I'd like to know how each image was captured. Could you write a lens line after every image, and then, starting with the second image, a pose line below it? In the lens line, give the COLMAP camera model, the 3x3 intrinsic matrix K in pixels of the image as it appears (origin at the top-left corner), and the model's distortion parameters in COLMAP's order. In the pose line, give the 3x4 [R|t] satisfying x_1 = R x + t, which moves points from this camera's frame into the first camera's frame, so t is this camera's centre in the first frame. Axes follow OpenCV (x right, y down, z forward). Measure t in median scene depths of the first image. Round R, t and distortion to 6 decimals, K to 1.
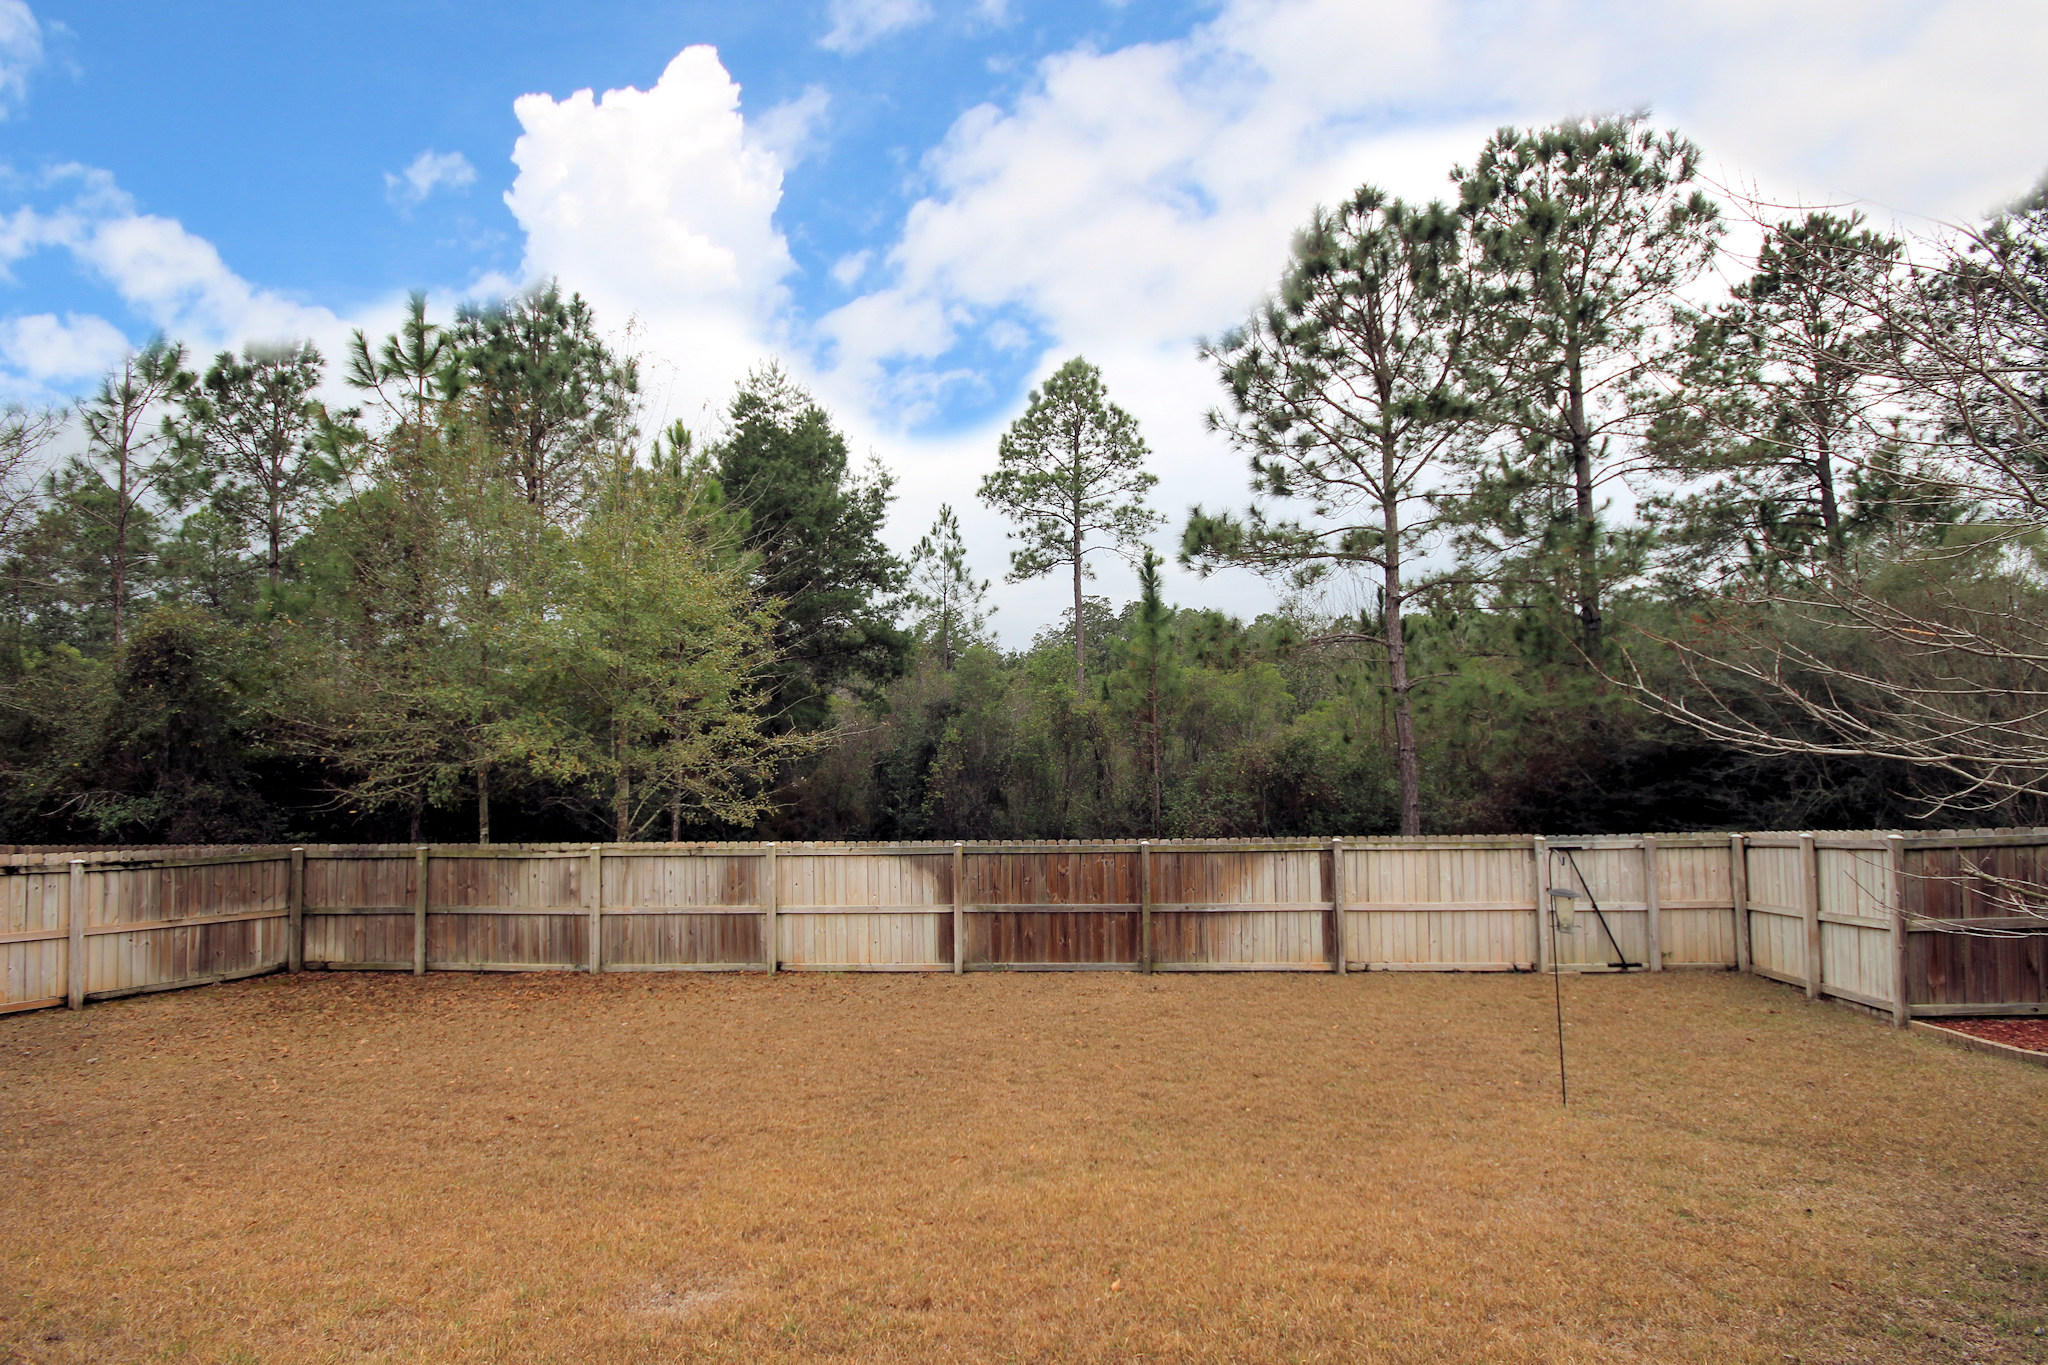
lens RADIAL K [[936.8, 0, 1024.0], [0, 936.8, 689.1], [0, 0, 1]] dist [0.028130, -0.020722]
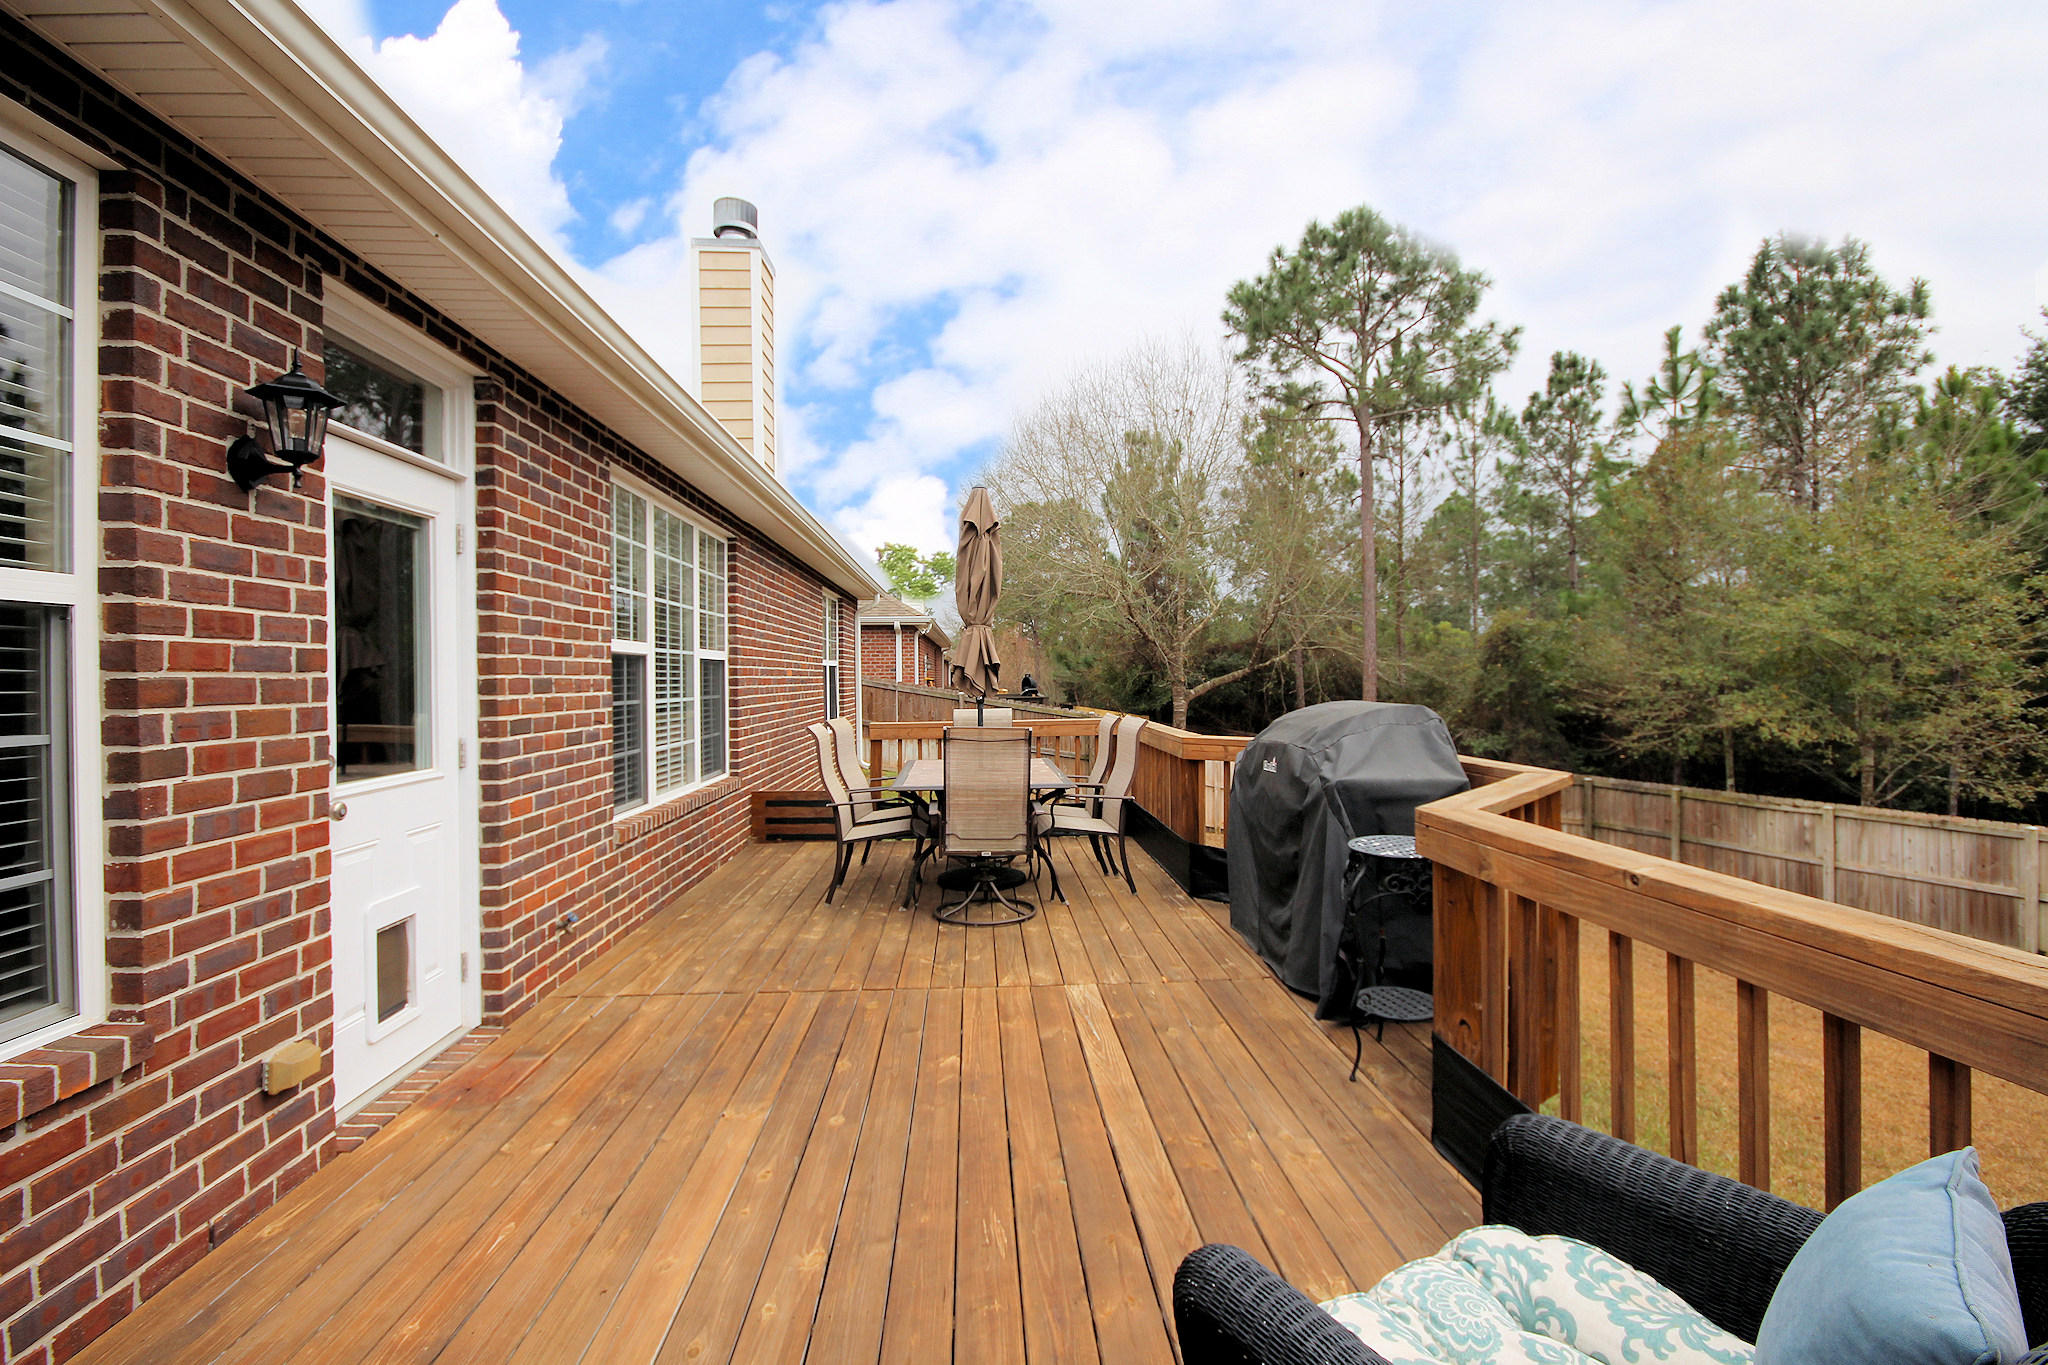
lens RADIAL K [[946.5, 0, 1030.1], [0, 946.5, 678.0], [0, 0, 1]] dist [0.012032, -0.011463]
pose [[0.367994, 0.010821, -0.929765, 0.226720], [0.035481, 0.999041, 0.025671, -0.044527], [0.929151, -0.042435, 0.367257, -0.270909]]
